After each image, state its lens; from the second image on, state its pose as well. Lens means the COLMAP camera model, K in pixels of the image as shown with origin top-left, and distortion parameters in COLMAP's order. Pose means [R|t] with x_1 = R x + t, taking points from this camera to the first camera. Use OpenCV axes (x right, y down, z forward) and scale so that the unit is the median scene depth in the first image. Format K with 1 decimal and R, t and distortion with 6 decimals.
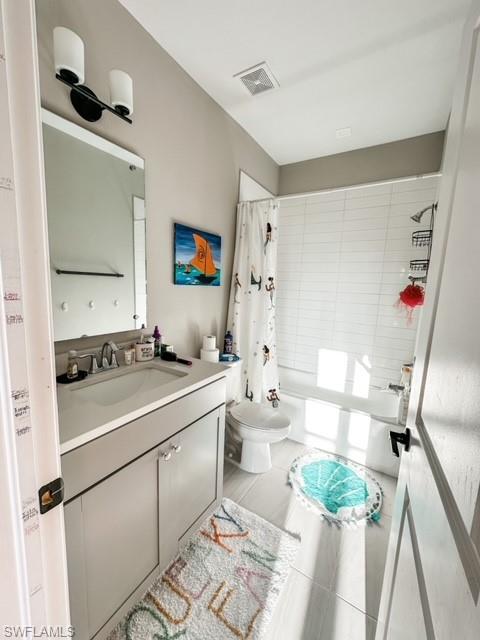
lens RADIAL K [[253.4, 0, 240.5], [0, 253.4, 319.8], [0, 0, 1]] dist [0.000775, 0.000339]
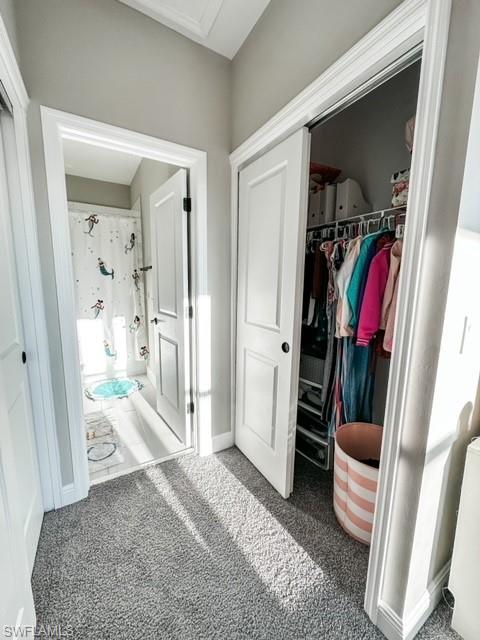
lens RADIAL K [[253.4, 0, 240.4], [0, 253.4, 318.9], [0, 0, 1]] dist [0.000775, 0.000339]
pose [[0.454713, -0.163190, 0.875560, -0.994171], [0.124575, 0.985060, 0.118903, 0.085547], [-0.881883, 0.055006, 0.468249, -0.895795]]
